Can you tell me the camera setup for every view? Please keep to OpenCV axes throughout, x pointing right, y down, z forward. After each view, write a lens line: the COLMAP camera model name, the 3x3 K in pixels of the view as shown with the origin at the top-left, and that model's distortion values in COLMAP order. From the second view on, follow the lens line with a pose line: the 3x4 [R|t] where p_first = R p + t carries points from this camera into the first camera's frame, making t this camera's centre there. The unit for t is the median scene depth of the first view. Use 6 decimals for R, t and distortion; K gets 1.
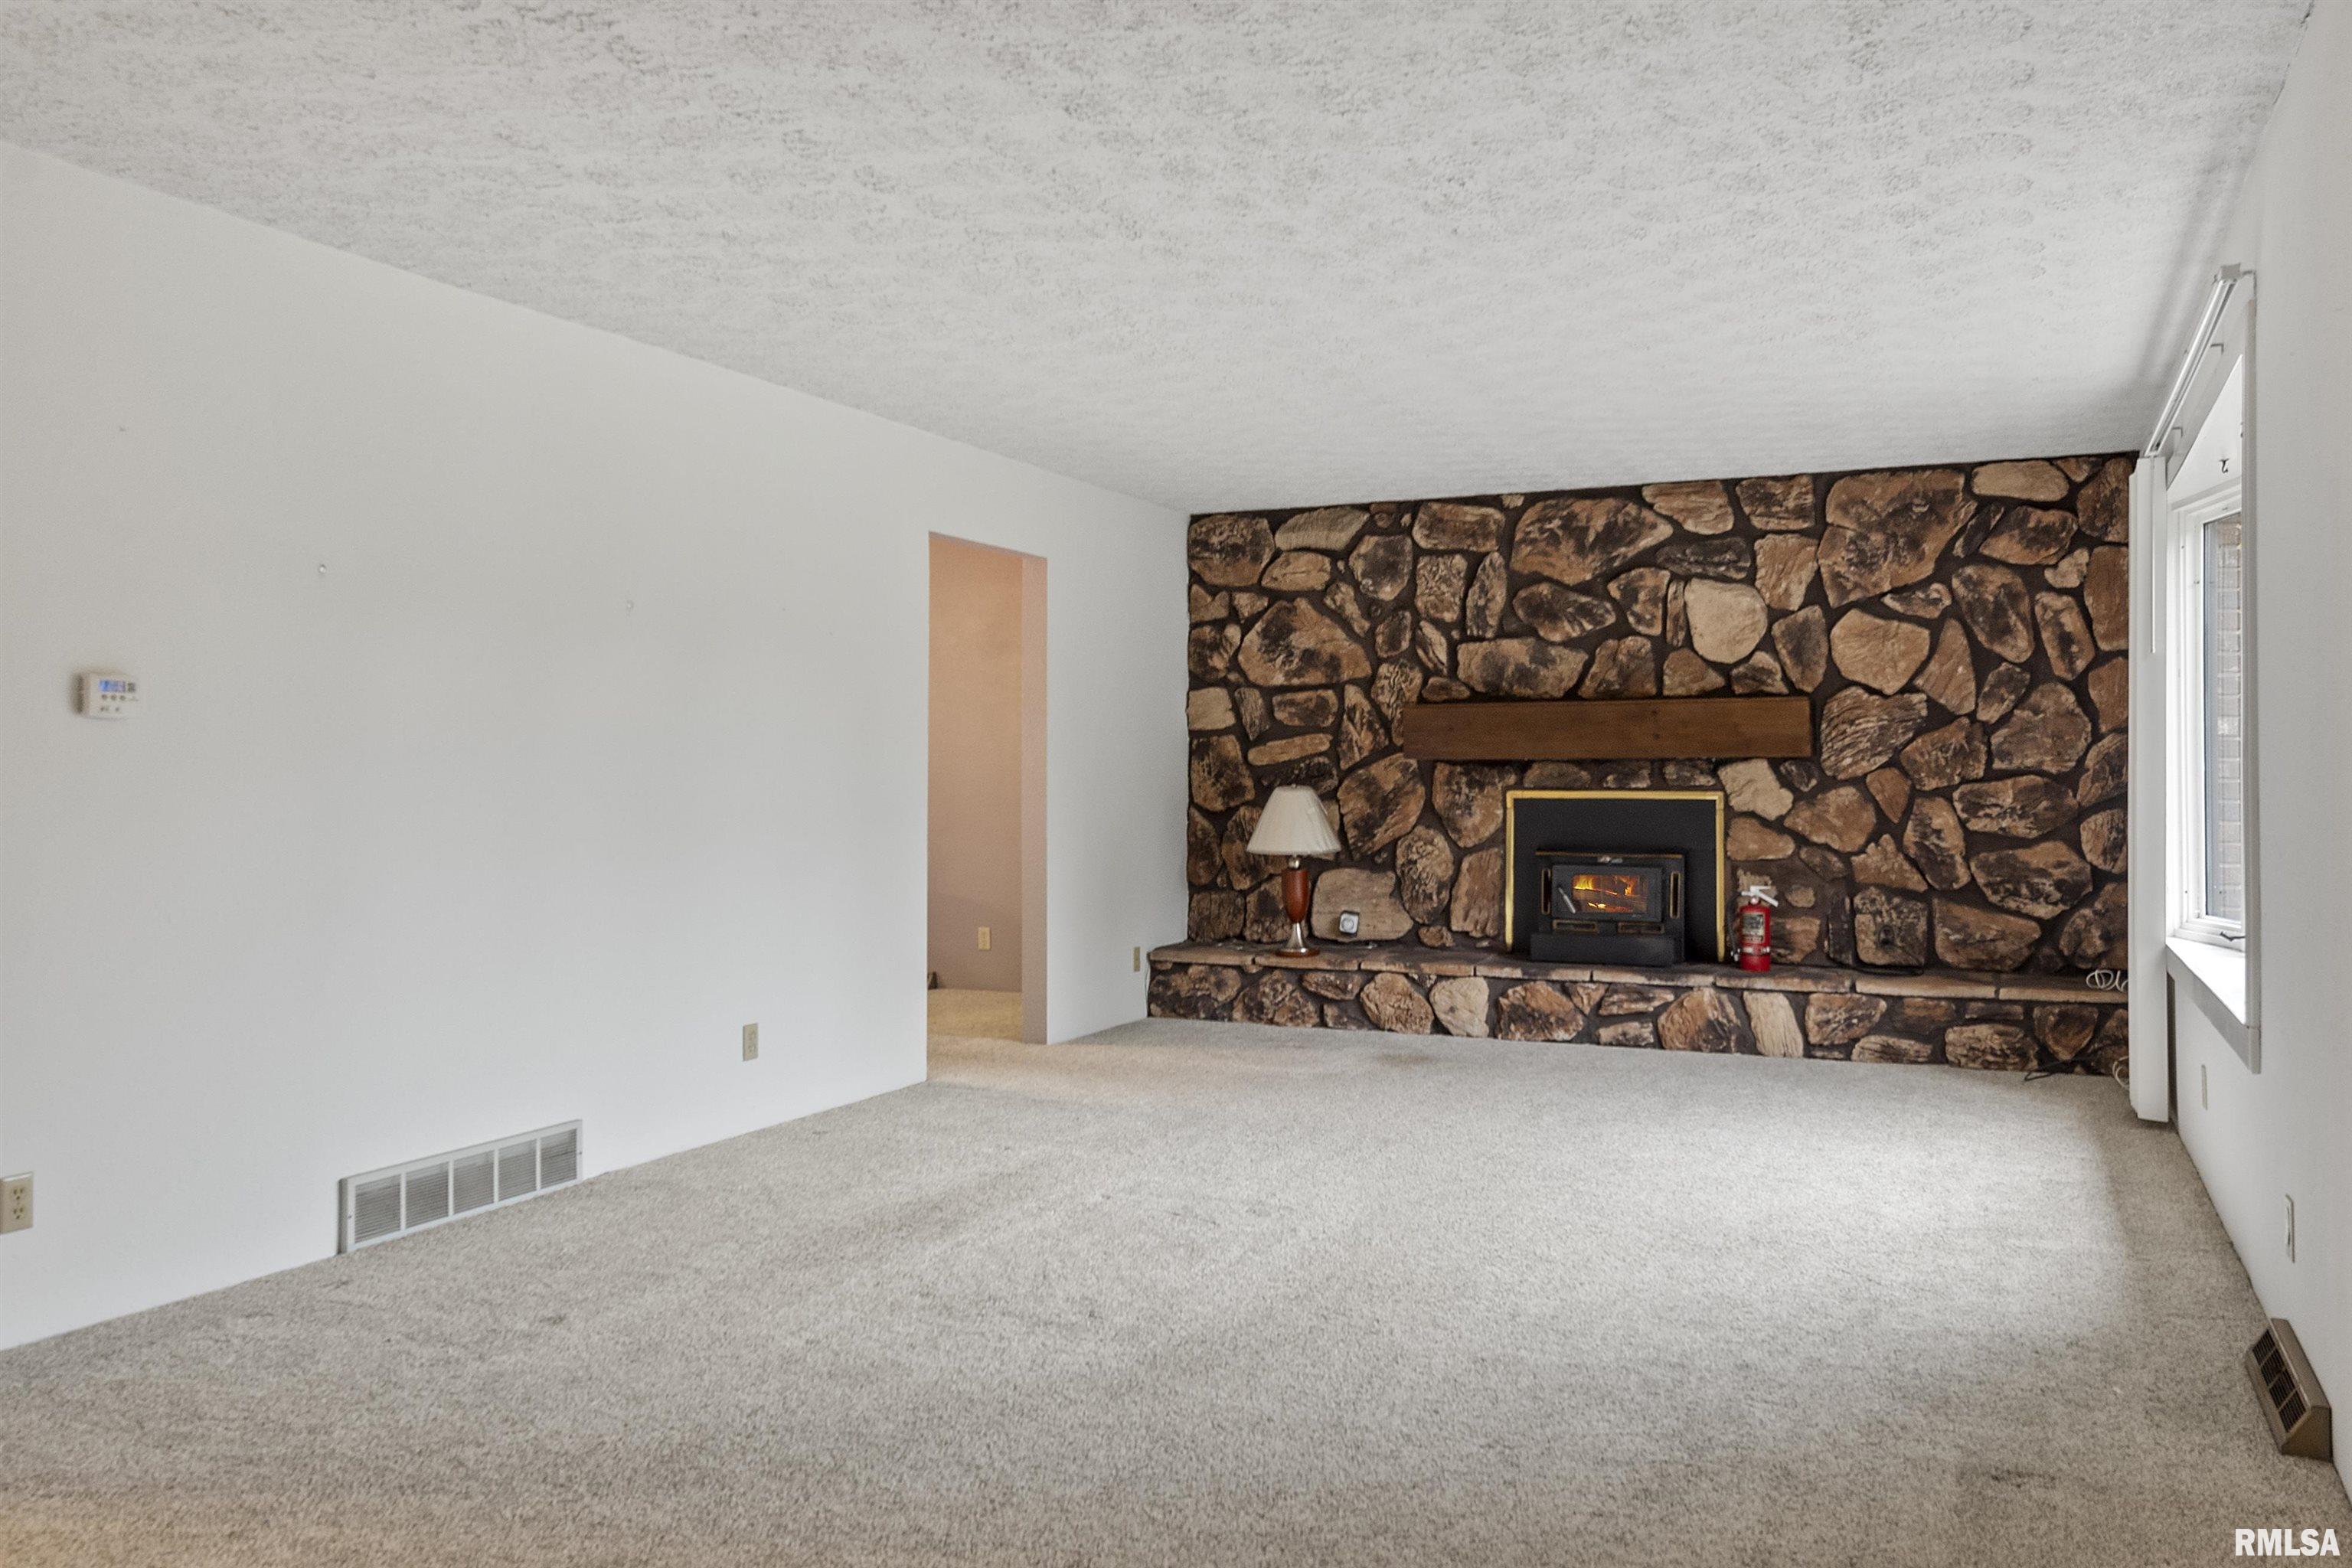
lens RADIAL K [[1806.5, 0, 1177.6], [0, 1806.5, 778.5], [0, 0, 1]] dist [0.049560, -0.052812]
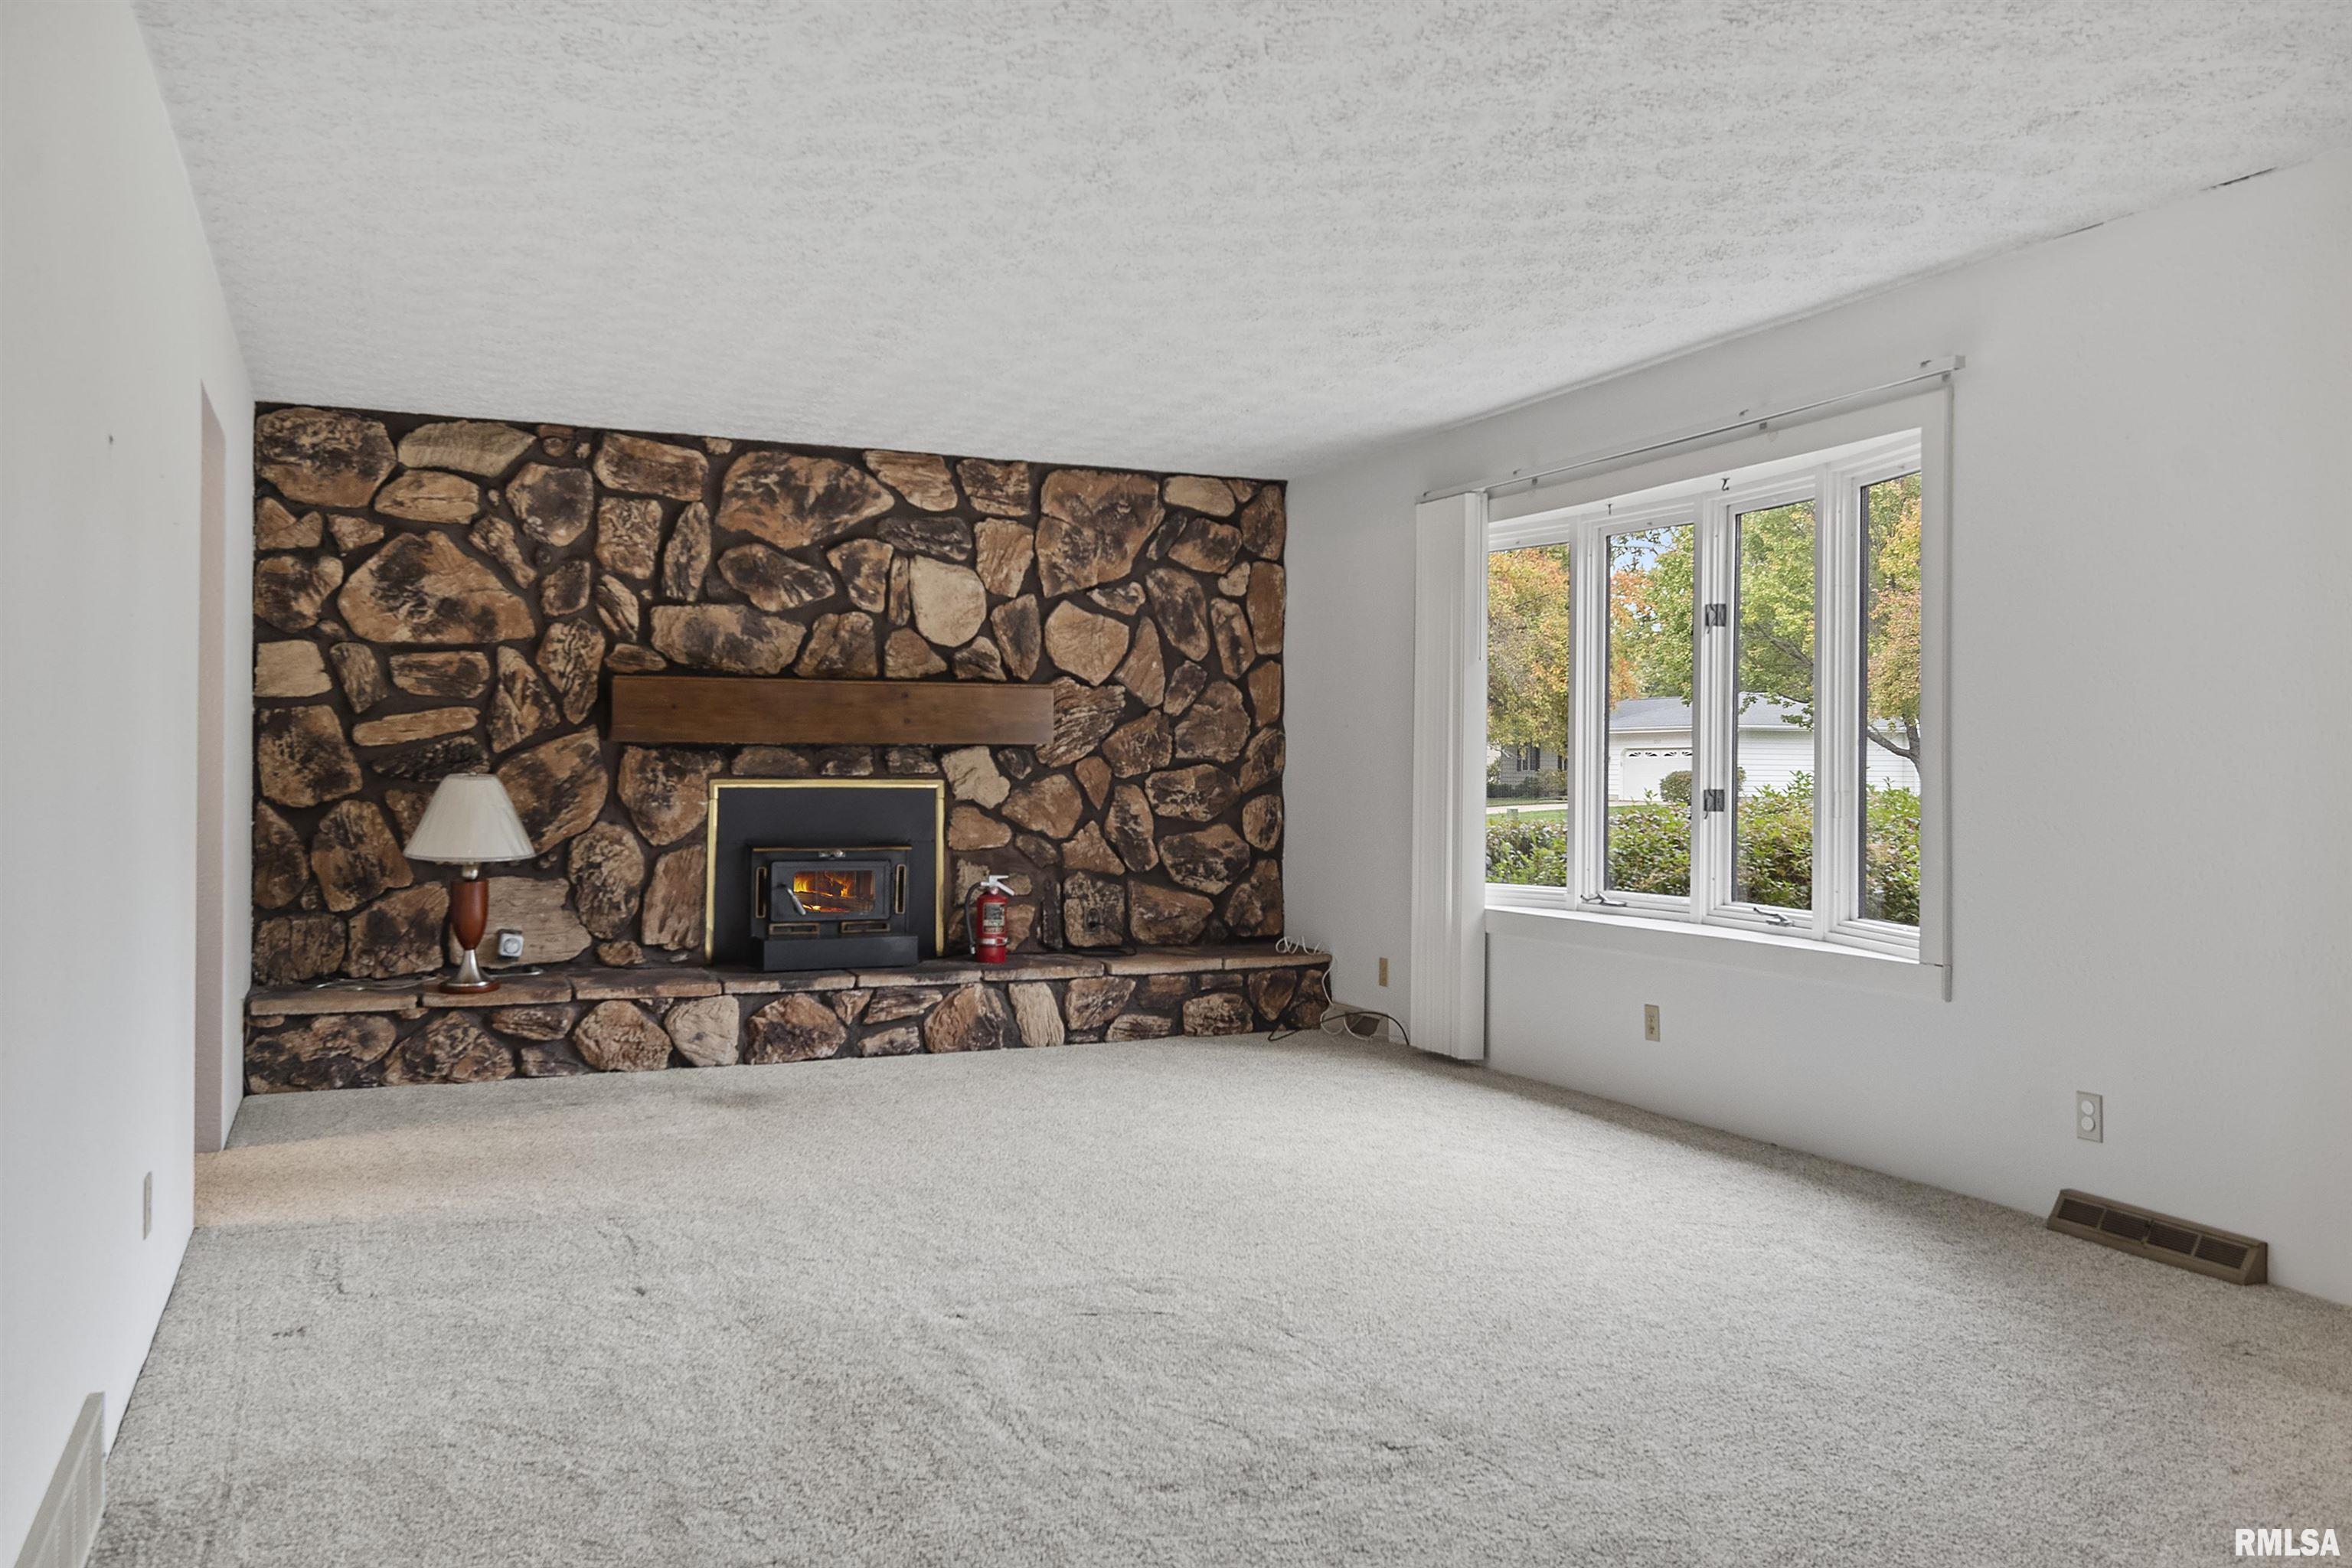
lens RADIAL K [[1806.5, 0, 1190.7], [0, 1806.5, 775.4], [0, 0, 1]] dist [0.049560, -0.052812]
pose [[0.673954, 0.000235, 0.738773, -0.322143], [-0.003724, 0.999988, 0.003079, 0.001524], [-0.738764, -0.004826, 0.673947, 0.256353]]
